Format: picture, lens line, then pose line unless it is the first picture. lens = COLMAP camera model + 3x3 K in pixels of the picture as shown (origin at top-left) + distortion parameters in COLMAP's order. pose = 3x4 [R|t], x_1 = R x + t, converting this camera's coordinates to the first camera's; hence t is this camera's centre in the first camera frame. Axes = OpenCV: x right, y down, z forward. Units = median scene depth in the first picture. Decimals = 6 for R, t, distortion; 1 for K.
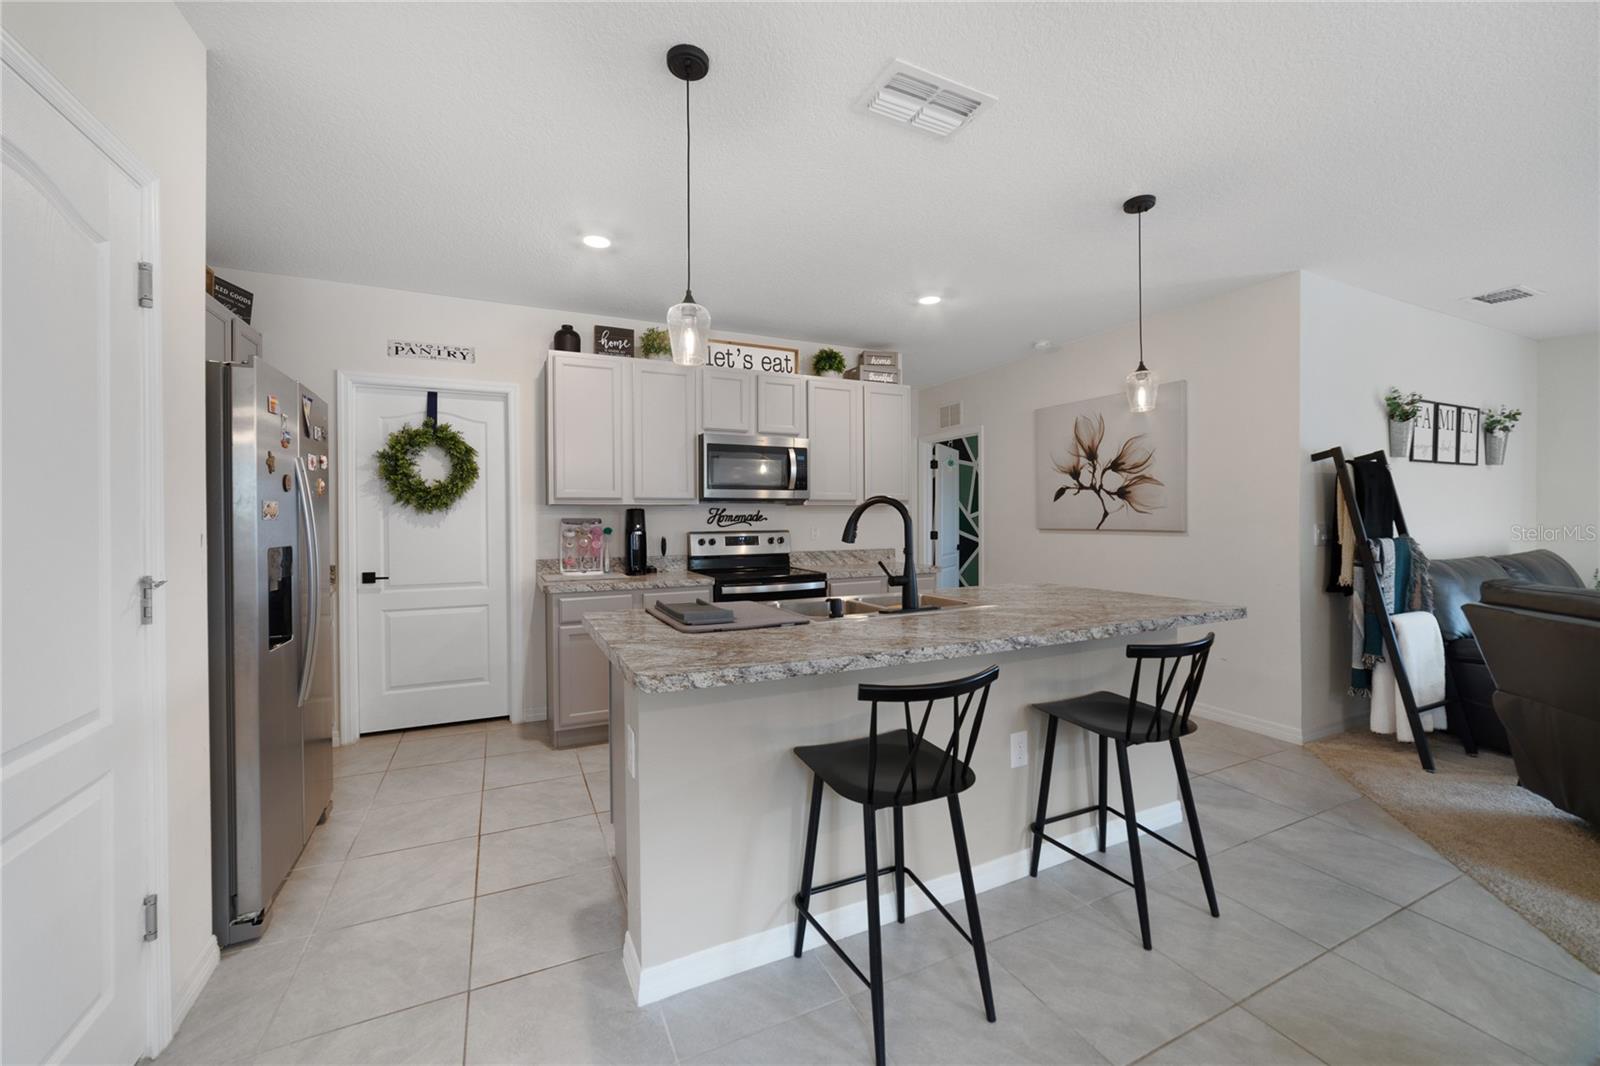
lens RADIAL K [[613.8, 0, 787.2], [0, 613.8, 523.6], [0, 0, 1]] dist [-0.015016, 0.003814]
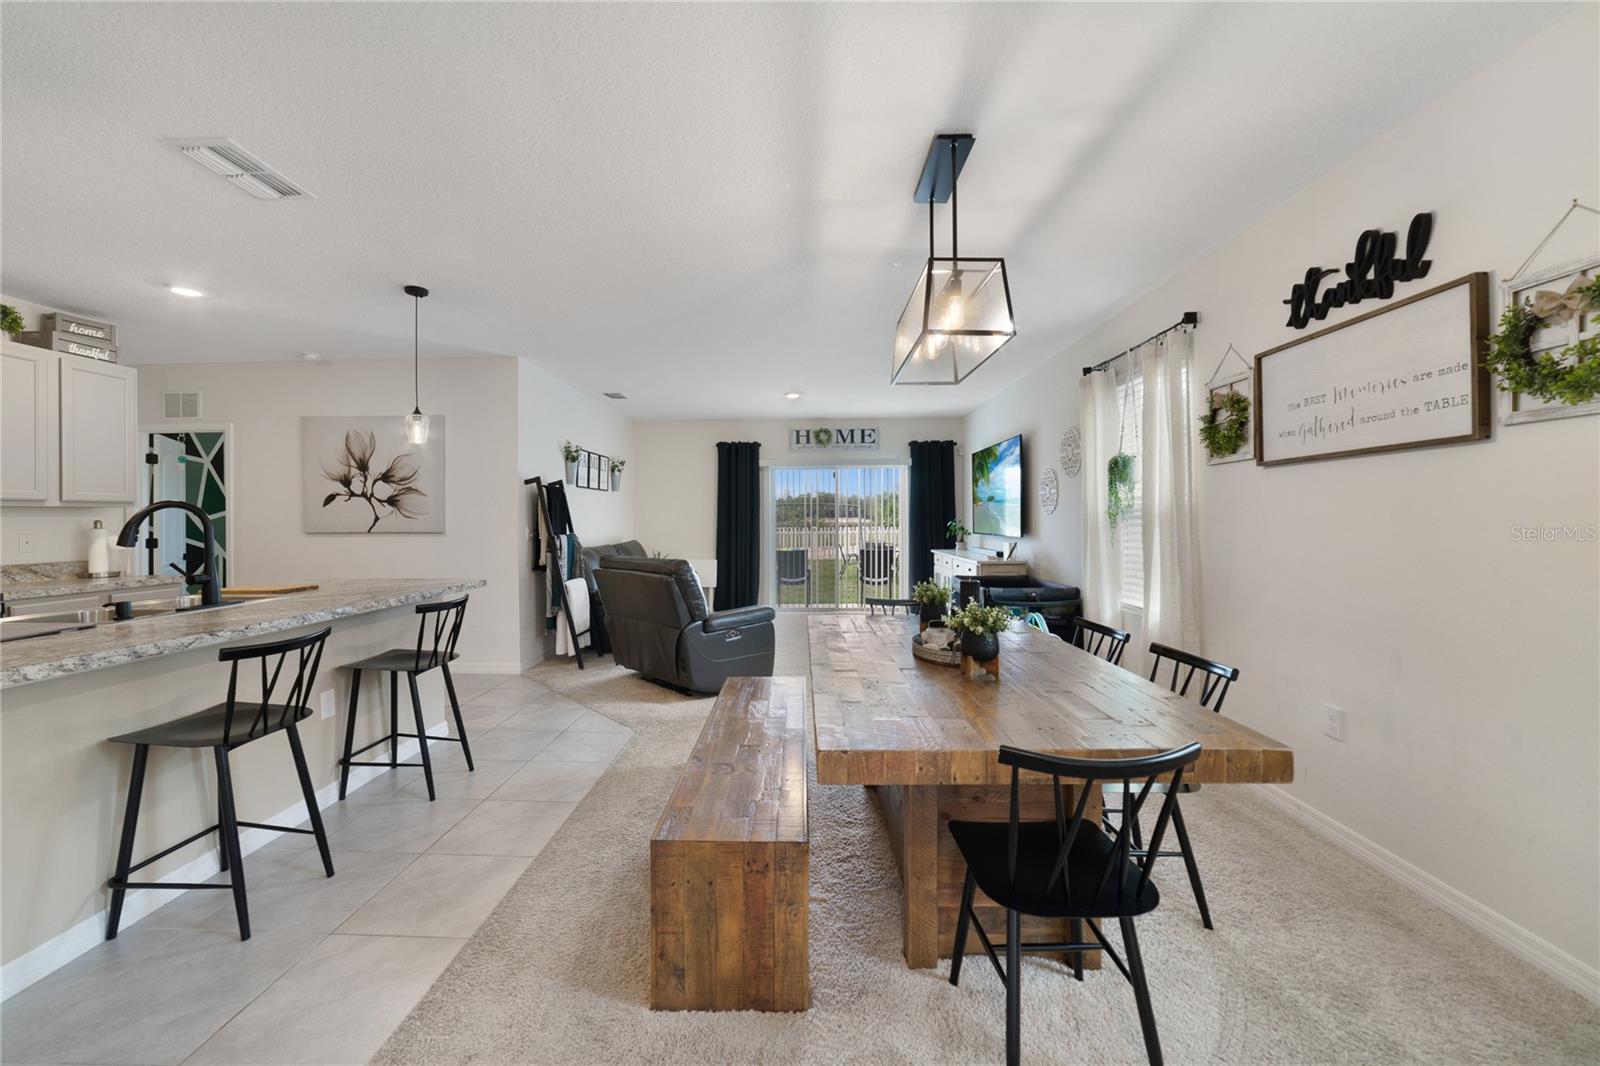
lens RADIAL K [[613.8, 0, 784.9], [0, 613.8, 521.2], [0, 0, 1]] dist [-0.015016, 0.003814]
pose [[0.452597, 0.001234, 0.891714, -0.186896], [0.010370, 0.999924, -0.006647, 0.005051], [-0.891655, 0.012256, 0.452550, -0.246879]]
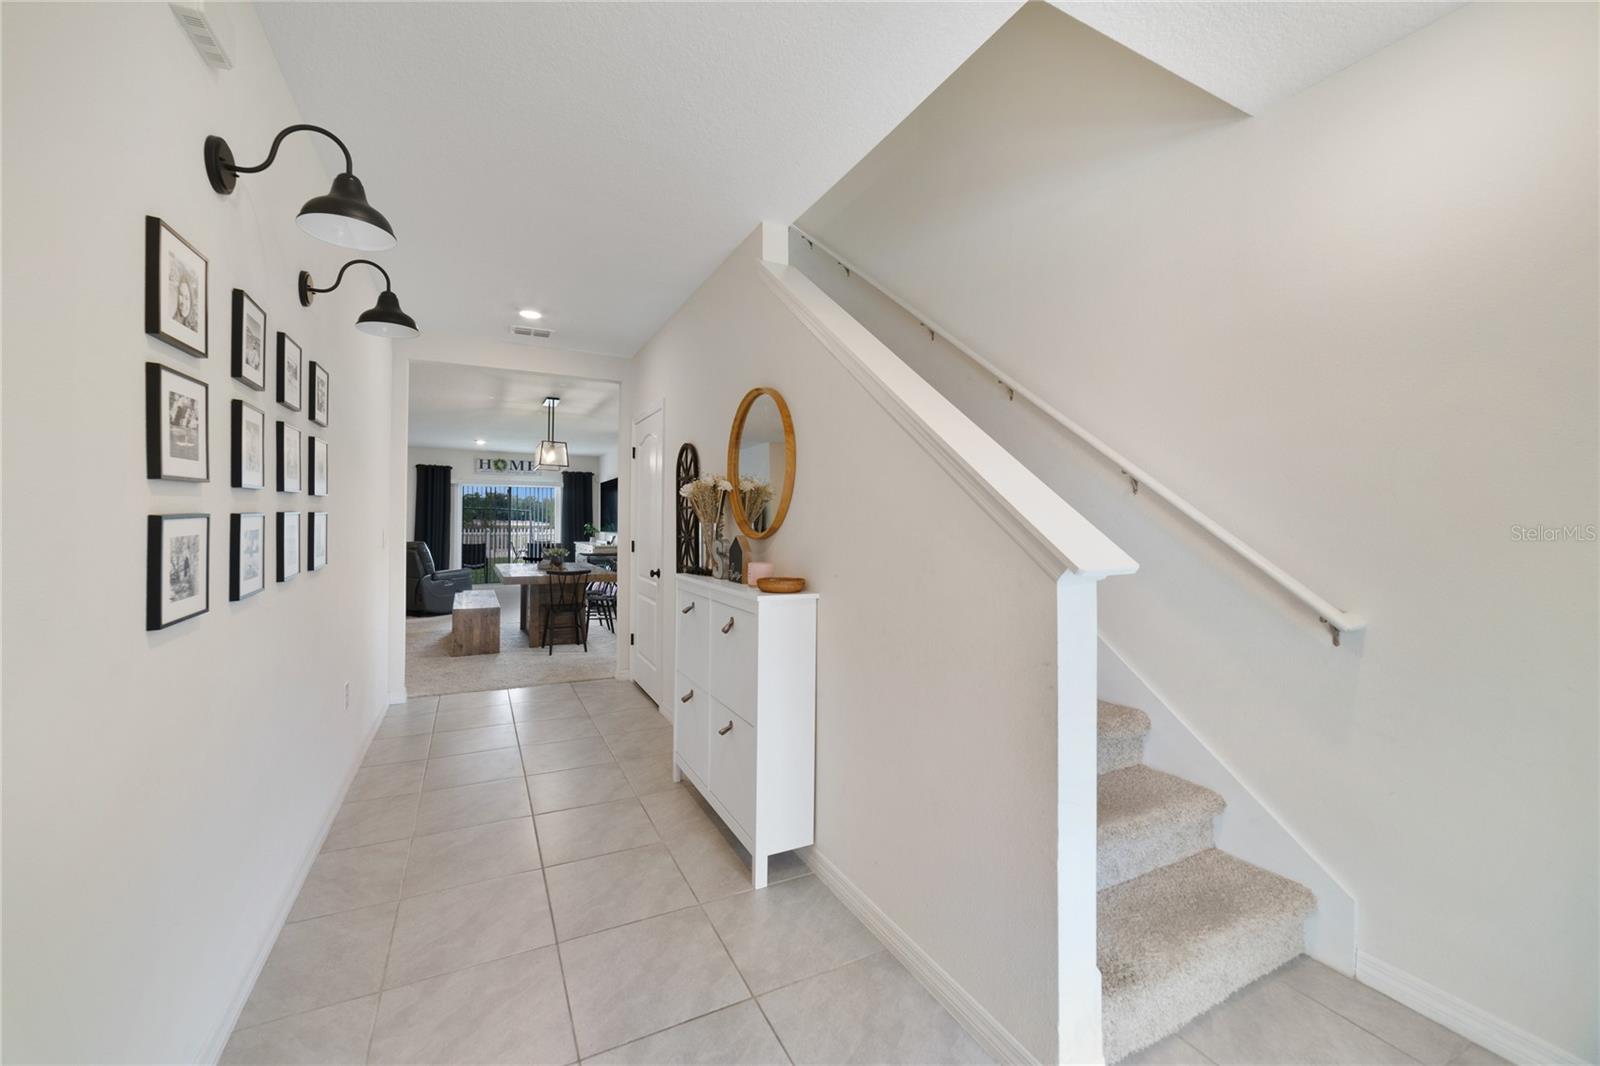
lens RADIAL K [[613.8, 0, 781.5], [0, 613.8, 533.0], [0, 0, 1]] dist [-0.015016, 0.003814]
pose [[-0.030224, -0.007618, 0.999514, -1.417230], [0.000596, 0.999971, 0.007639, 0.020392], [-0.999543, 0.000826, -0.030219, -0.751947]]
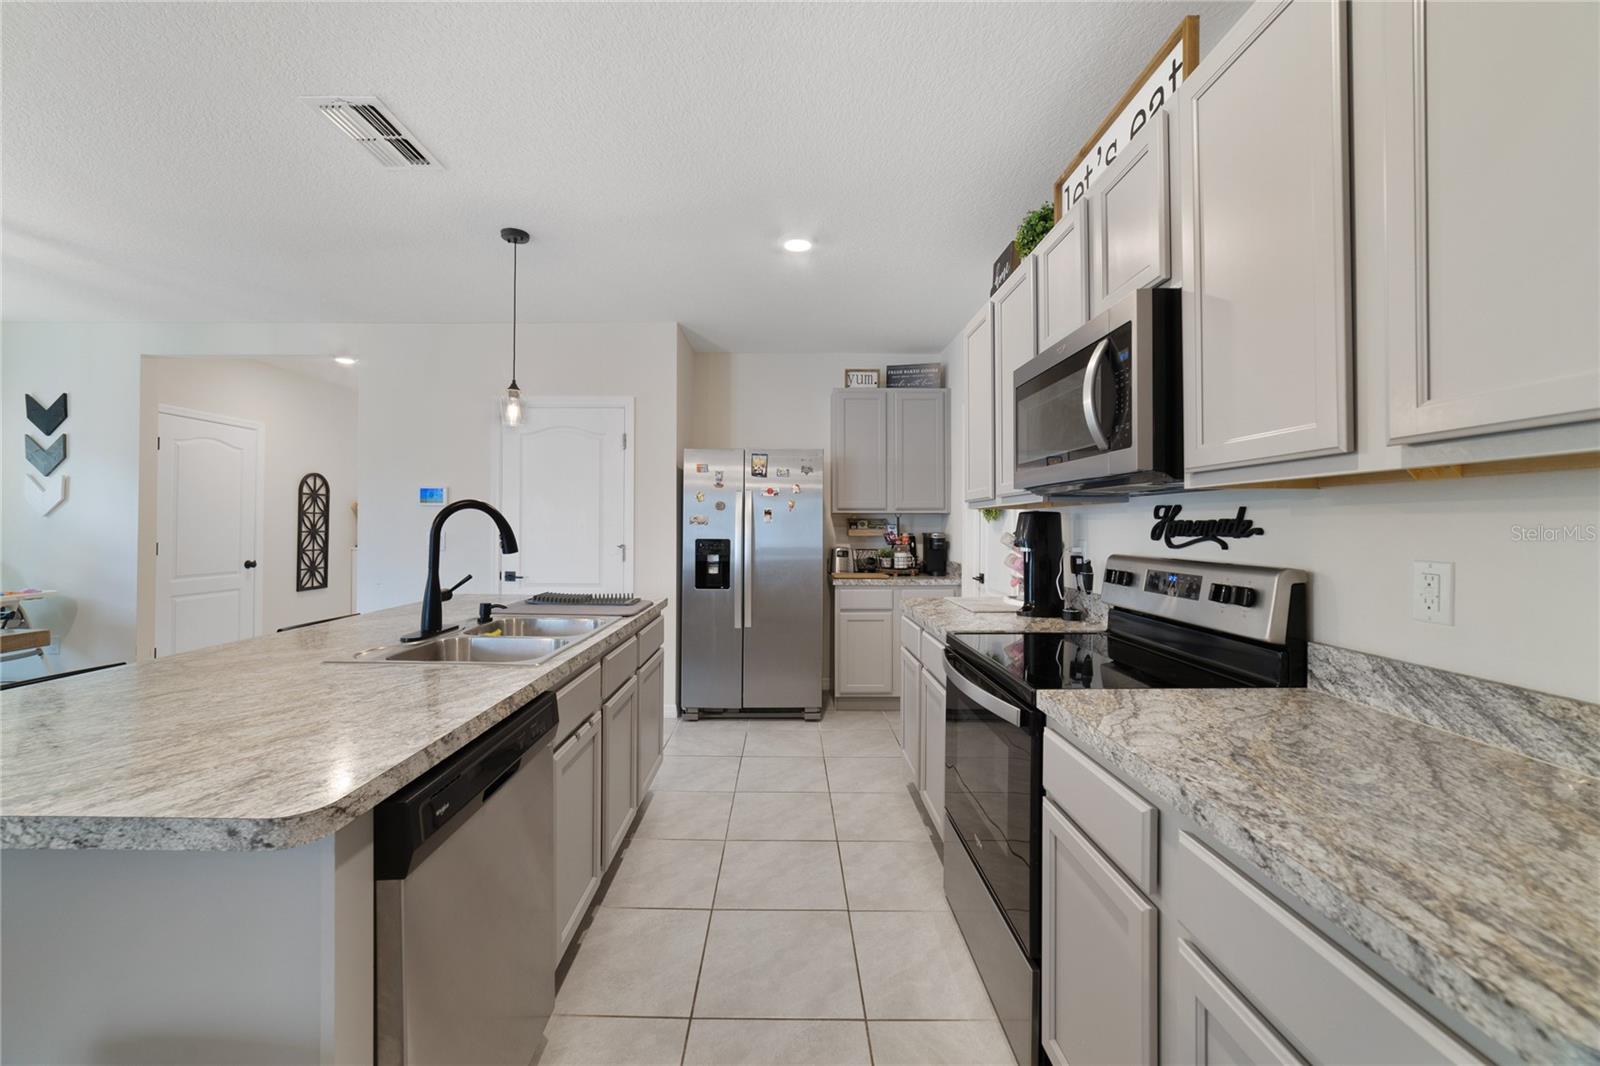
lens RADIAL K [[613.8, 0, 804.7], [0, 613.8, 518.7], [0, 0, 1]] dist [-0.015016, 0.003814]
pose [[-0.397147, -0.005115, -0.917741, 0.469323], [-0.010812, 0.999941, -0.000895, -0.014578], [0.917691, 0.009567, -0.397179, 1.115421]]
